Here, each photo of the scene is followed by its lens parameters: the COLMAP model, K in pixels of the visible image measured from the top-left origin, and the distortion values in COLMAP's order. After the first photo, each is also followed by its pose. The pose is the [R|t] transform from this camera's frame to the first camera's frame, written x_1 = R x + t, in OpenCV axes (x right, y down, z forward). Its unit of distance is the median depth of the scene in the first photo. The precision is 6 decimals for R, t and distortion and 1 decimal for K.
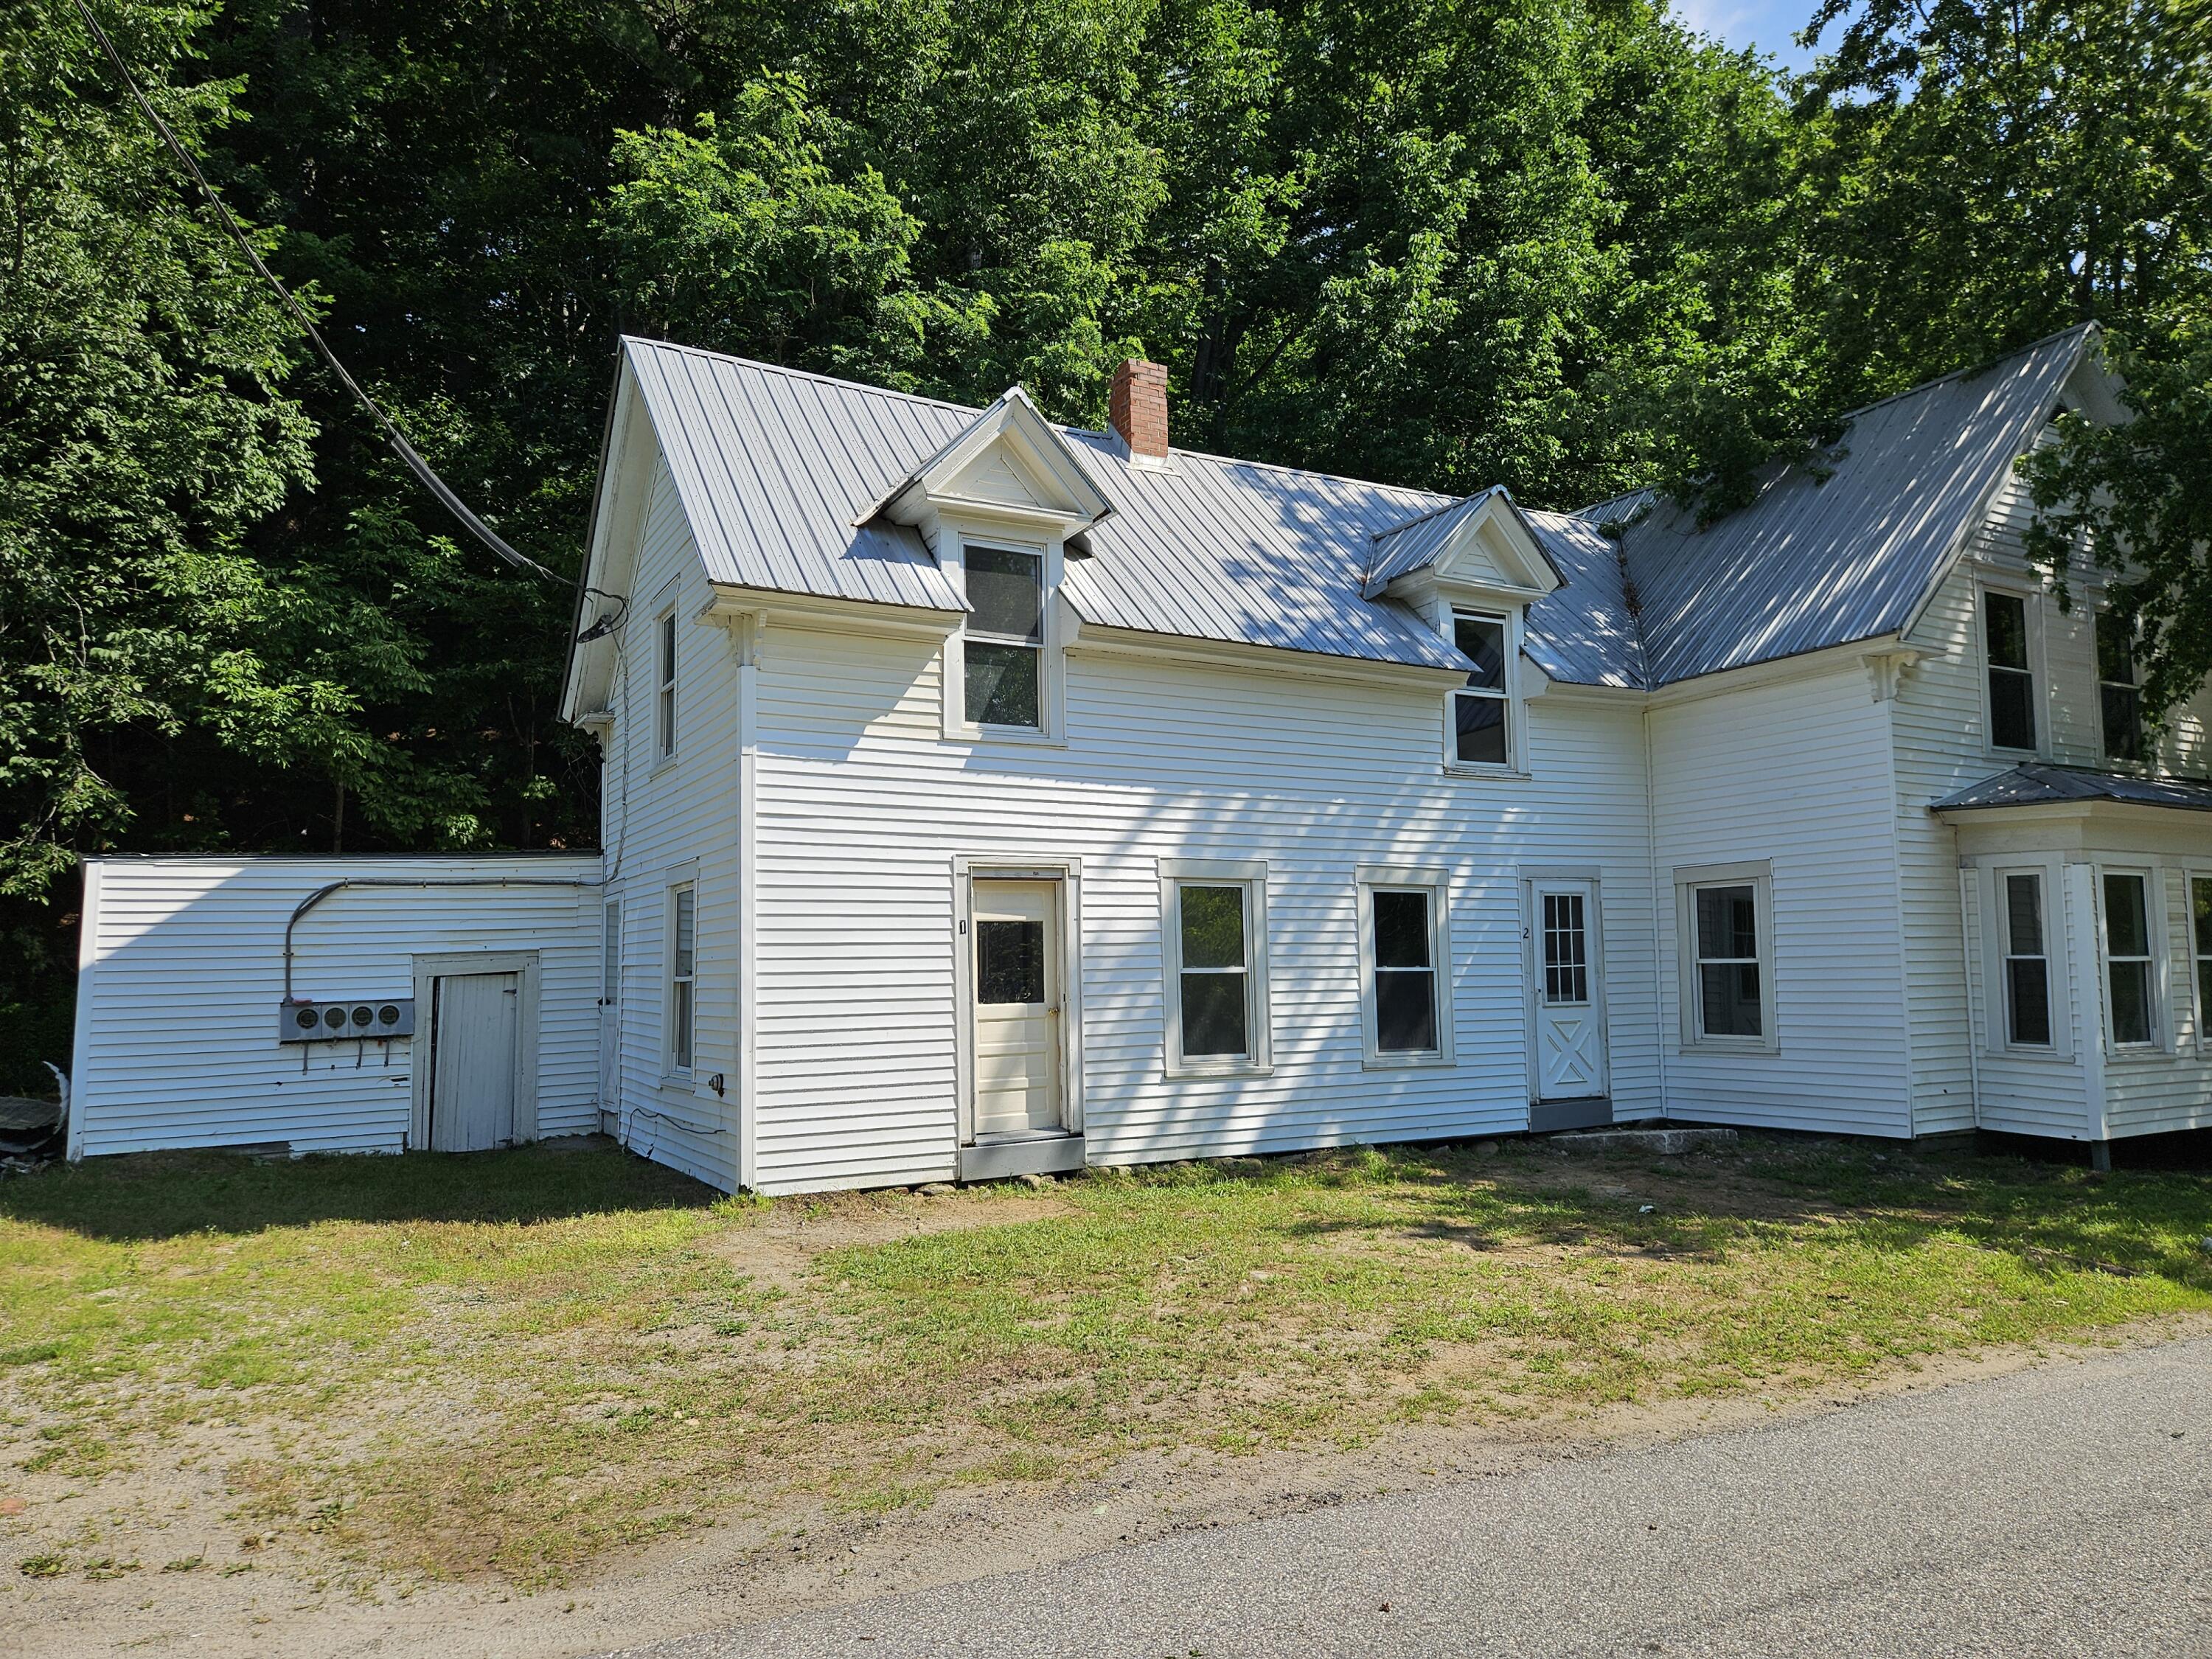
lens RADIAL K [[1476.1, 0, 1105.0], [0, 1476.1, 833.0], [0, 0, 1]] dist [0.034935, -0.001363]
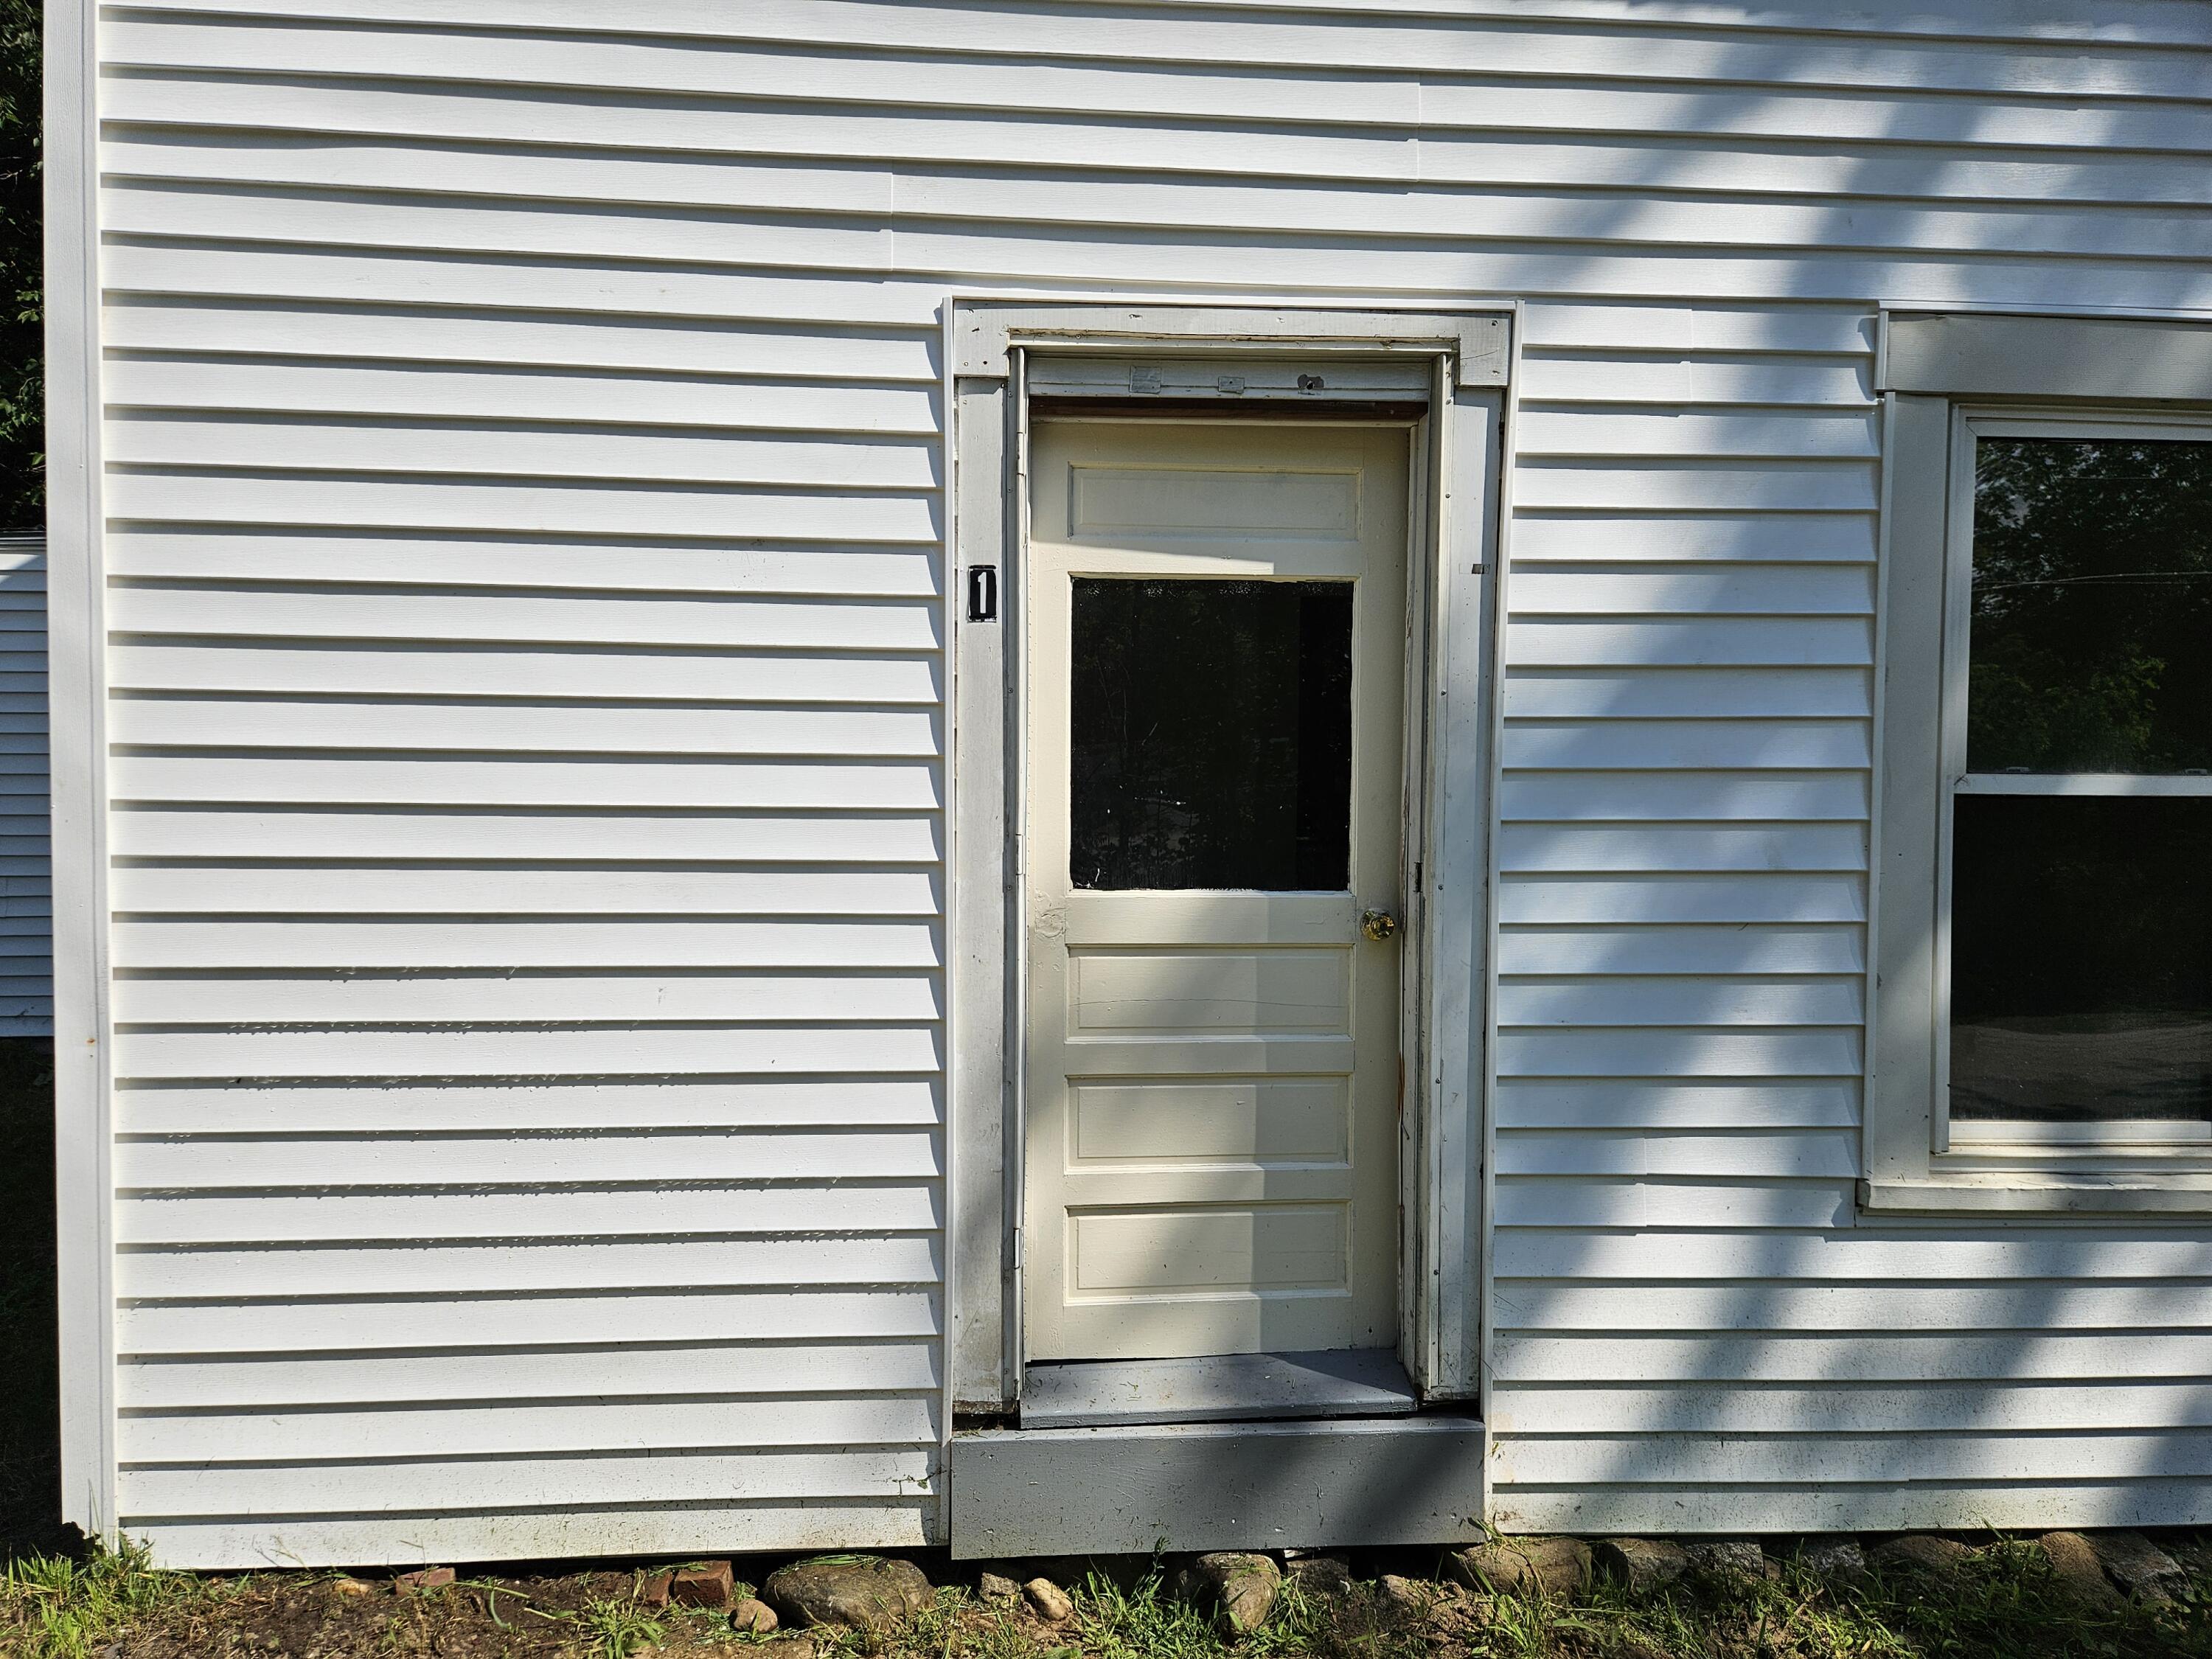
lens RADIAL K [[1476.1, 0, 1103.9], [0, 1476.1, 829.4], [0, 0, 1]] dist [0.034935, -0.001363]
pose [[0.895918, 0.047095, -0.441717, 0.036730], [0.015267, 0.990512, 0.136573, 0.068991], [0.443958, -0.129102, 0.886698, 0.768315]]
